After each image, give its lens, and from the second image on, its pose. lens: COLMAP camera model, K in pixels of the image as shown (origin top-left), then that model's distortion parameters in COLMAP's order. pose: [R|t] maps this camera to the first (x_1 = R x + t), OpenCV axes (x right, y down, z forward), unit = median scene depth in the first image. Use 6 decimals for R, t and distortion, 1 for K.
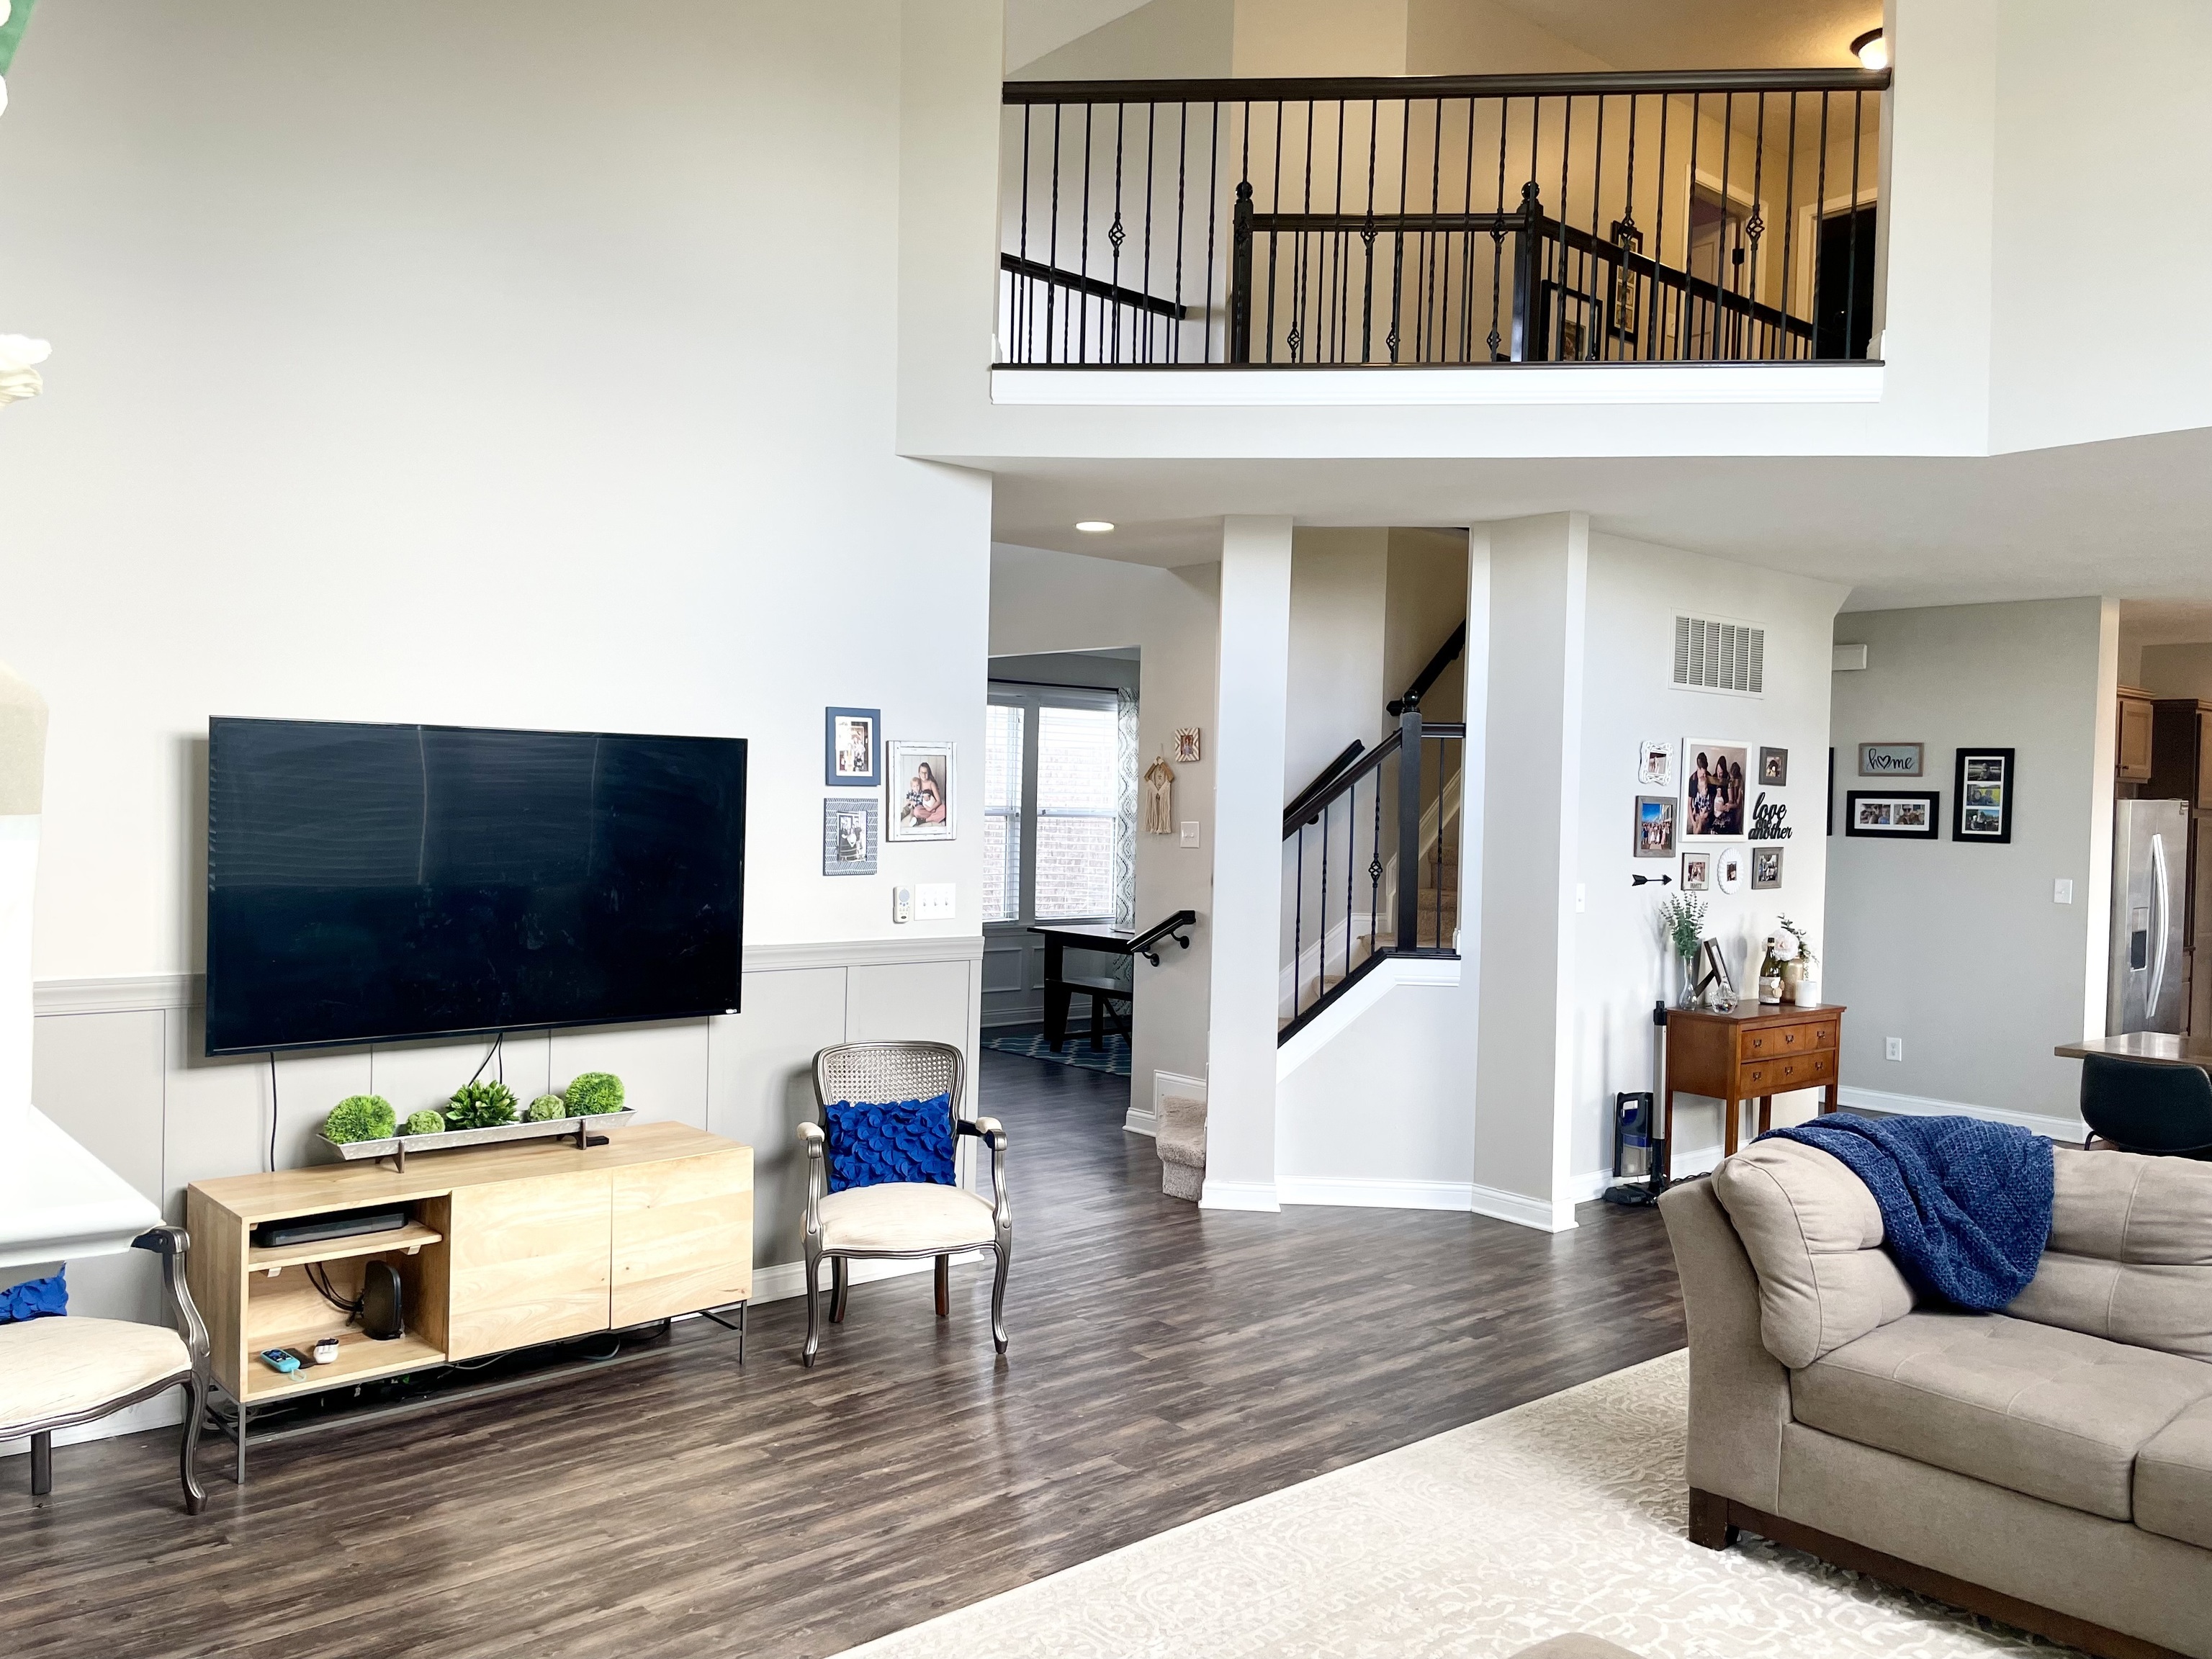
lens RADIAL K [[1686.9, 0, 1104.4], [0, 1686.9, 826.2], [0, 0, 1]] dist [0.071544, -0.088928]
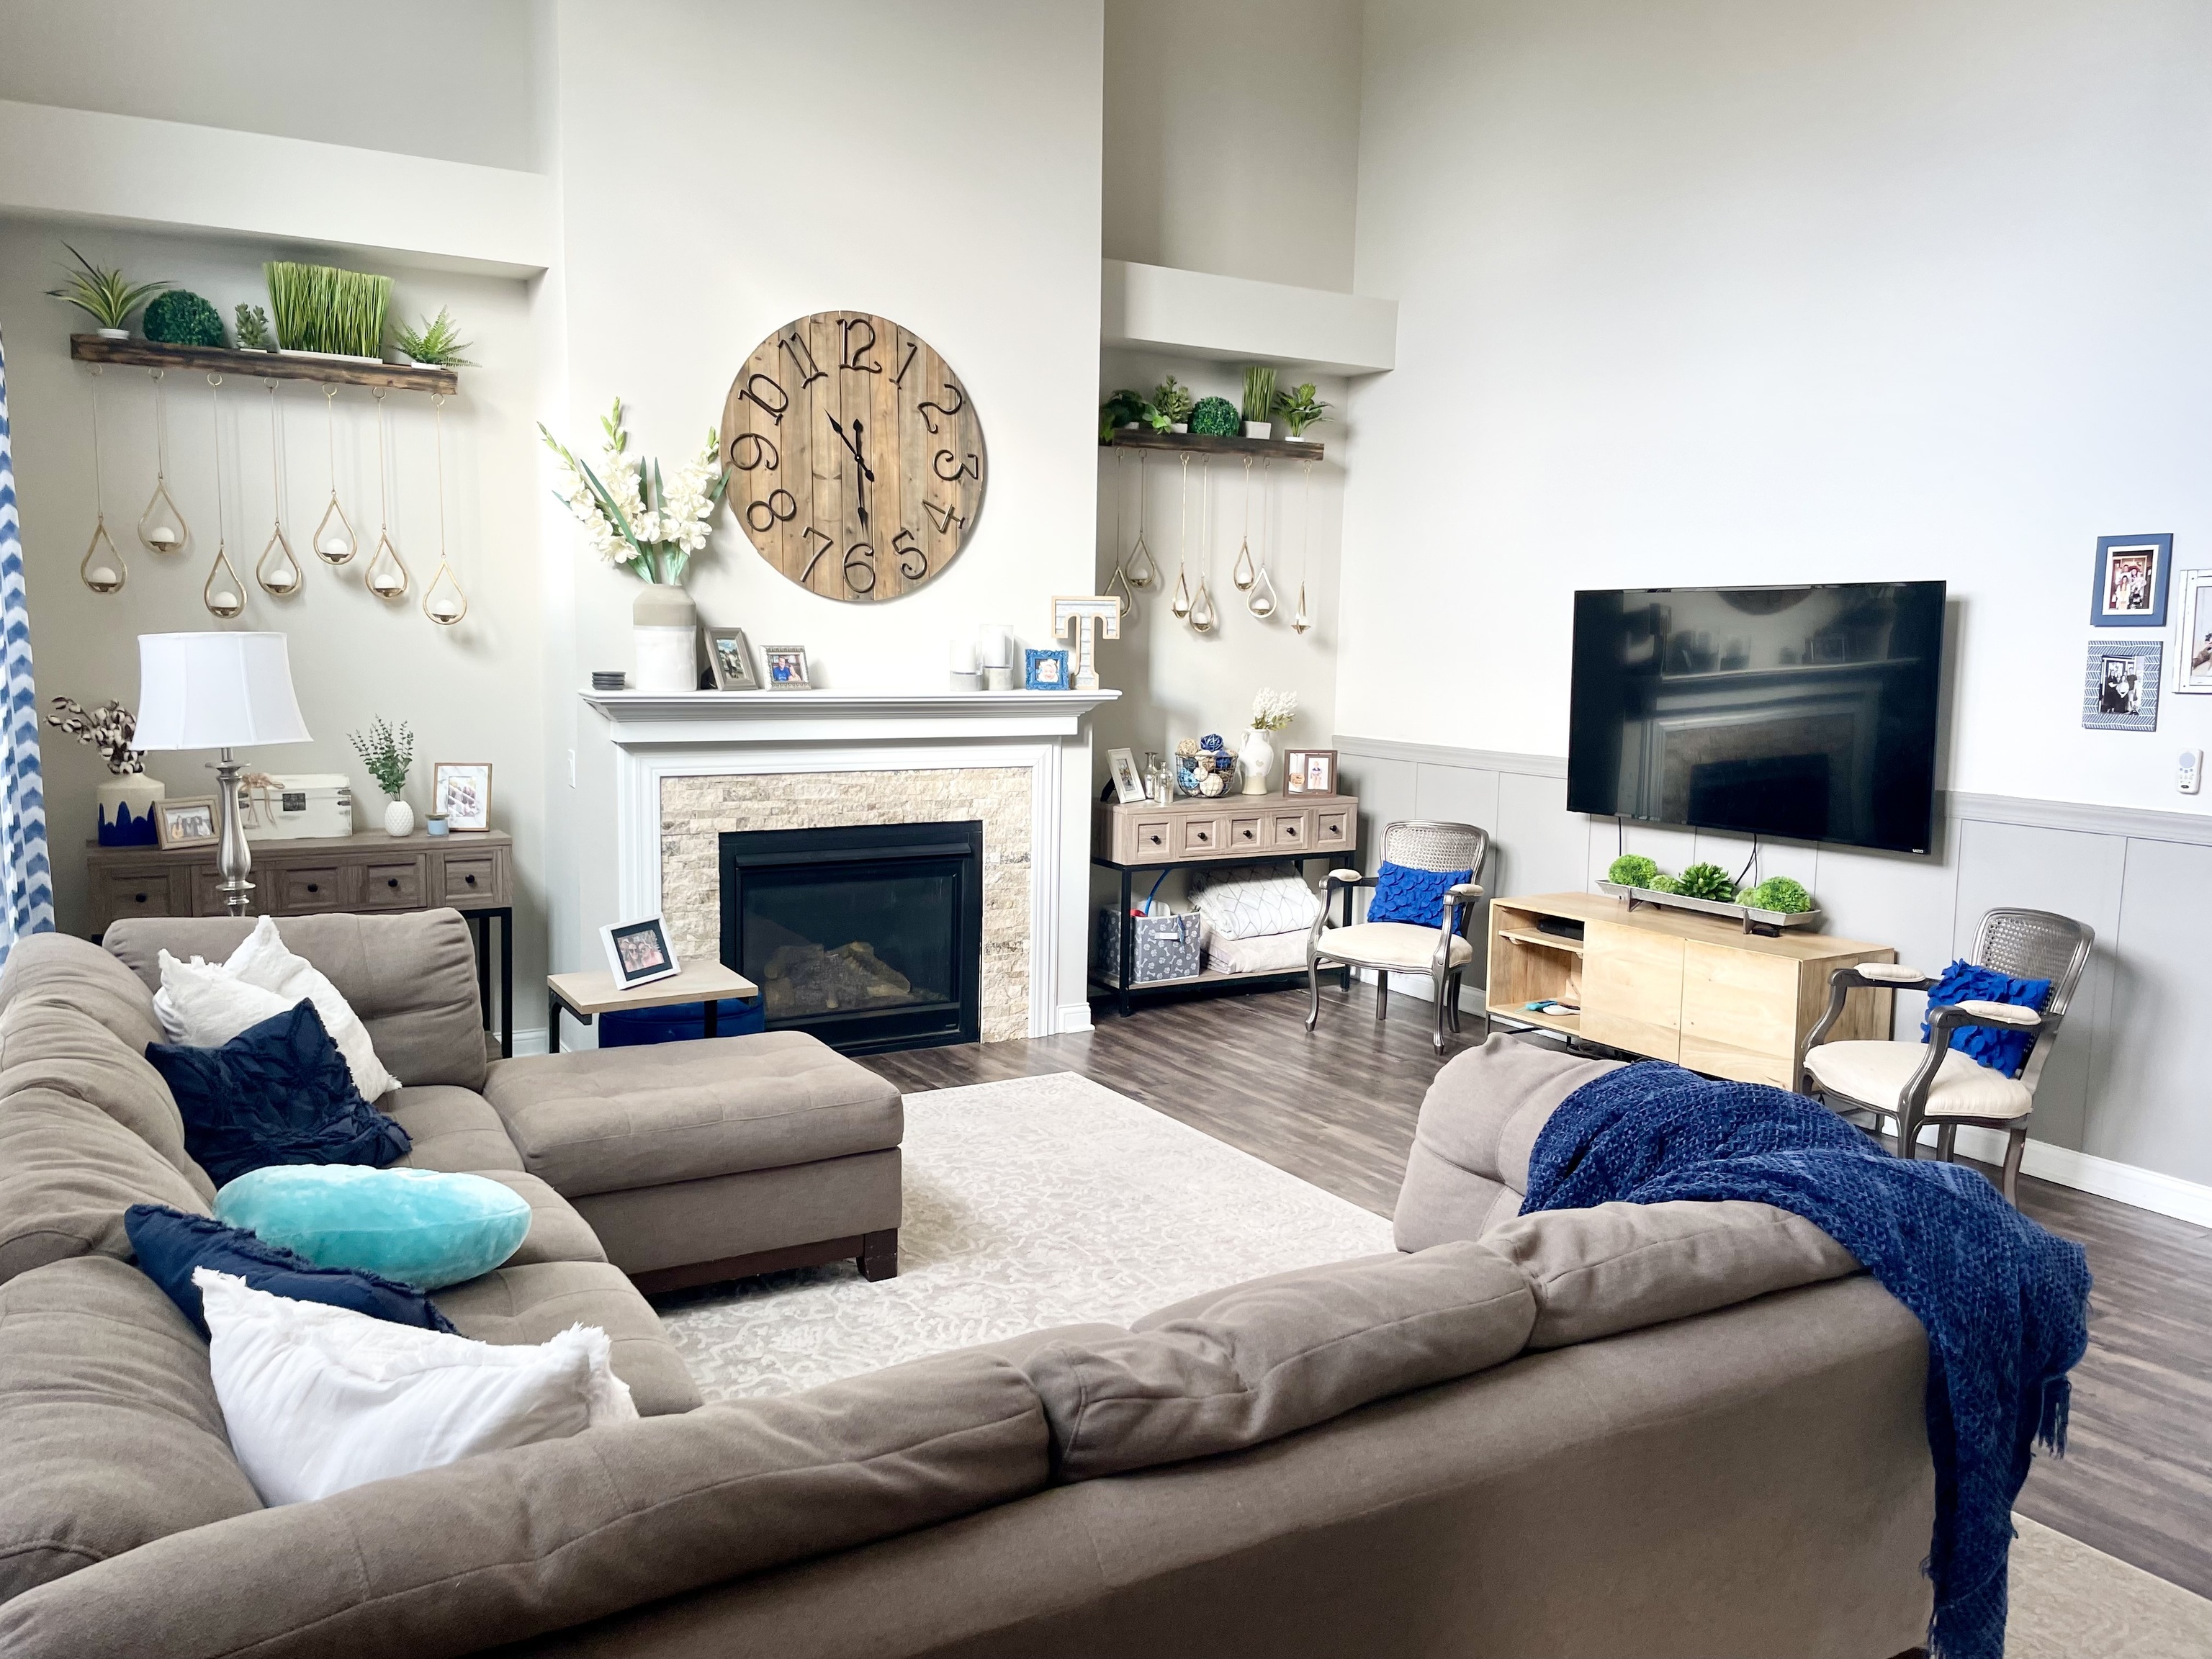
lens RADIAL K [[1686.9, 0, 1102.5], [0, 1686.9, 830.5], [0, 0, 1]] dist [0.071544, -0.088928]
pose [[-0.168637, 0.080172, -0.982412, 0.810703], [-0.047919, 0.994841, 0.089411, 0.027060], [0.984513, 0.062154, -0.163925, 0.638236]]
